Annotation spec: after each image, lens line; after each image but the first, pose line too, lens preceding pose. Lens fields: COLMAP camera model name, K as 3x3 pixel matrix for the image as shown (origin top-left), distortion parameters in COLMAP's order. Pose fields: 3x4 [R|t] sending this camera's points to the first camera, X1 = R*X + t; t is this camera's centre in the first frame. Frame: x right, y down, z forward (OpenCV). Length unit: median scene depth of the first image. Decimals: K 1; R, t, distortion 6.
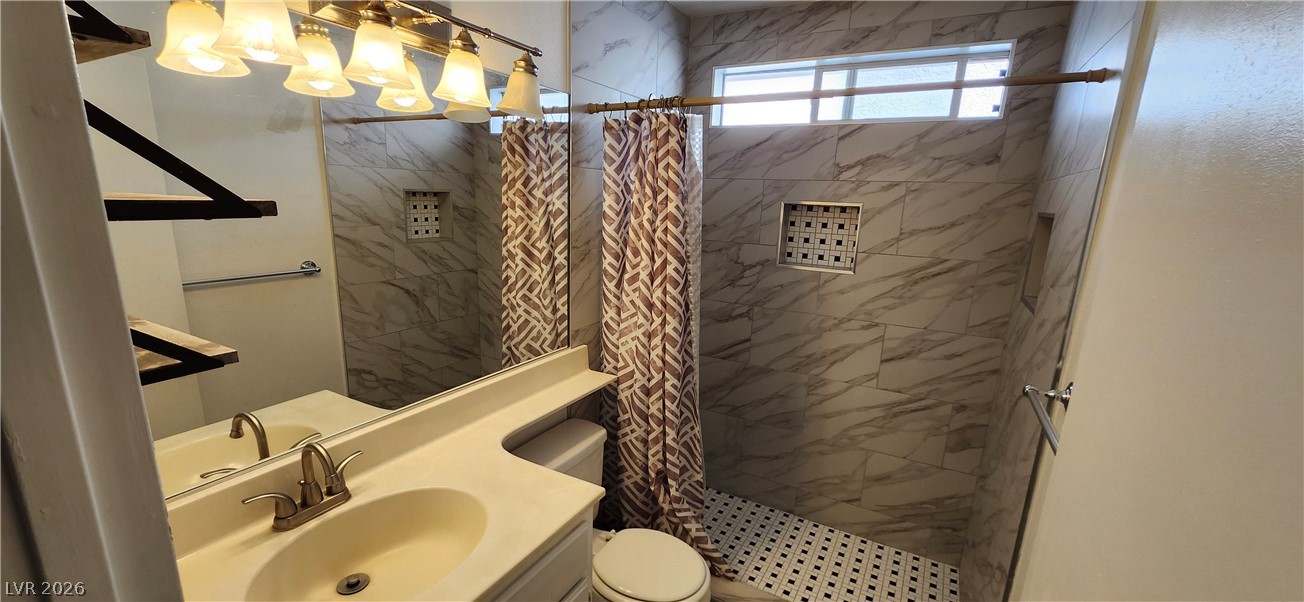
lens RADIAL K [[513.1, 0, 646.7], [0, 513.1, 316.5], [0, 0, 1]] dist [-0.000308, -0.000346]
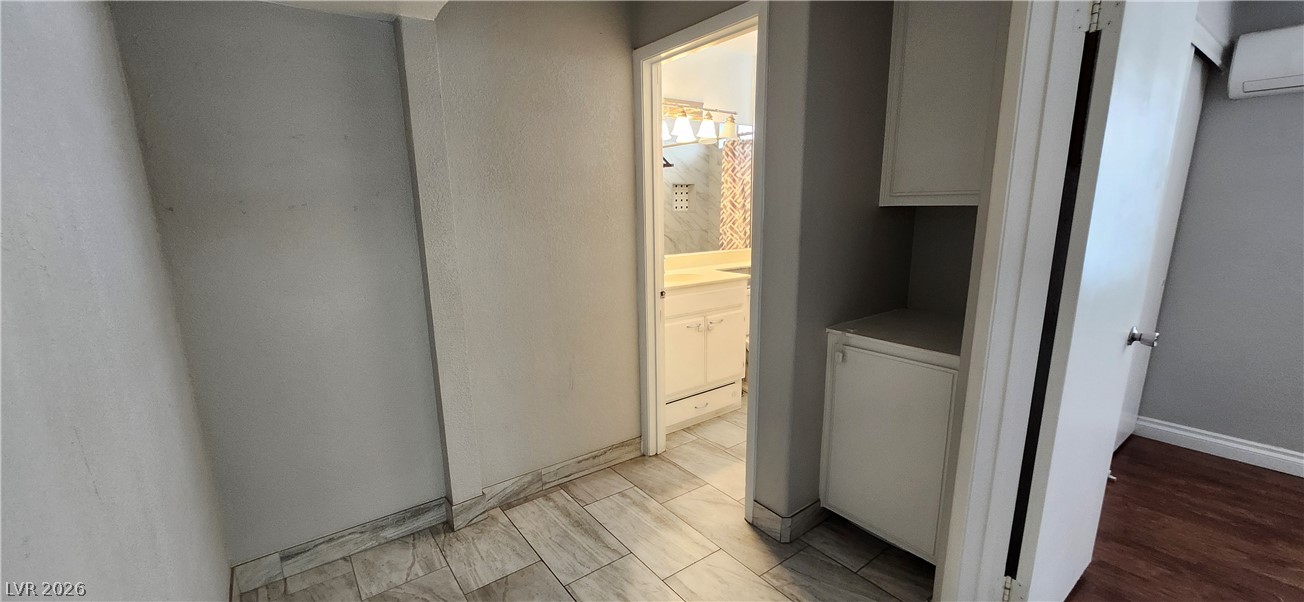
lens RADIAL K [[513.1, 0, 646.7], [0, 513.1, 316.5], [0, 0, 1]] dist [-0.000308, -0.000346]
pose [[0.907600, 0.032456, -0.418579, 0.319974], [-0.040856, 0.999103, -0.011118, 0.351570], [0.417843, 0.027192, 0.908112, -0.964454]]
